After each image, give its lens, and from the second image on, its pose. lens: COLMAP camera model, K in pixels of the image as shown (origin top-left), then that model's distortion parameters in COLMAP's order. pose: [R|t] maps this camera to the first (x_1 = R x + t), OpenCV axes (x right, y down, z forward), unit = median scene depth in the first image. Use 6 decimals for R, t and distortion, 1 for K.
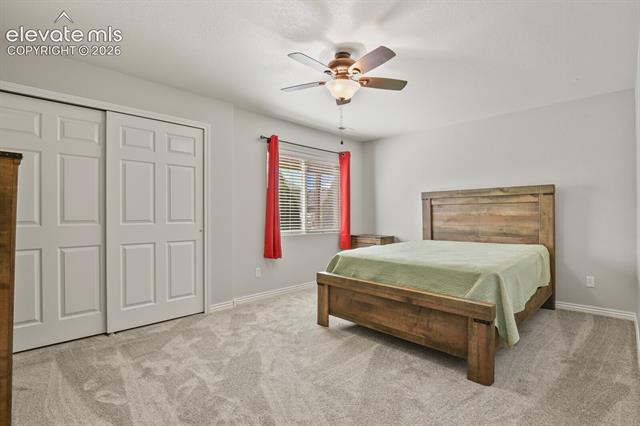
lens RADIAL K [[311.3, 0, 322.6], [0, 311.3, 215.6], [0, 0, 1]] dist [-0.004445, -0.000956]
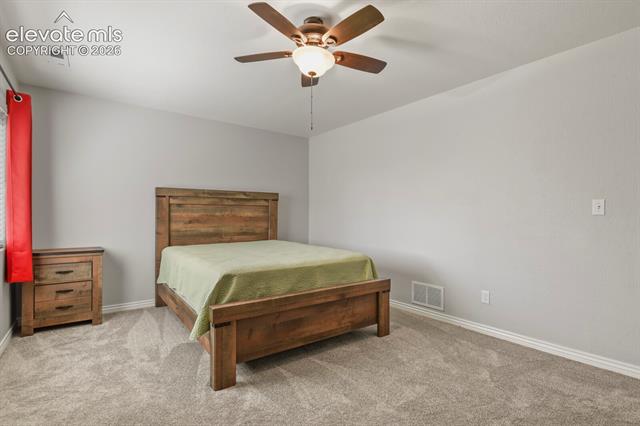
lens RADIAL K [[311.3, 0, 322.6], [0, 311.3, 215.6], [0, 0, 1]] dist [-0.004445, -0.000956]
pose [[0.132181, 0.004016, 0.991217, -0.482452], [-0.001944, 0.999991, -0.003792, -0.000365], [-0.991224, -0.001426, 0.132188, 0.563476]]
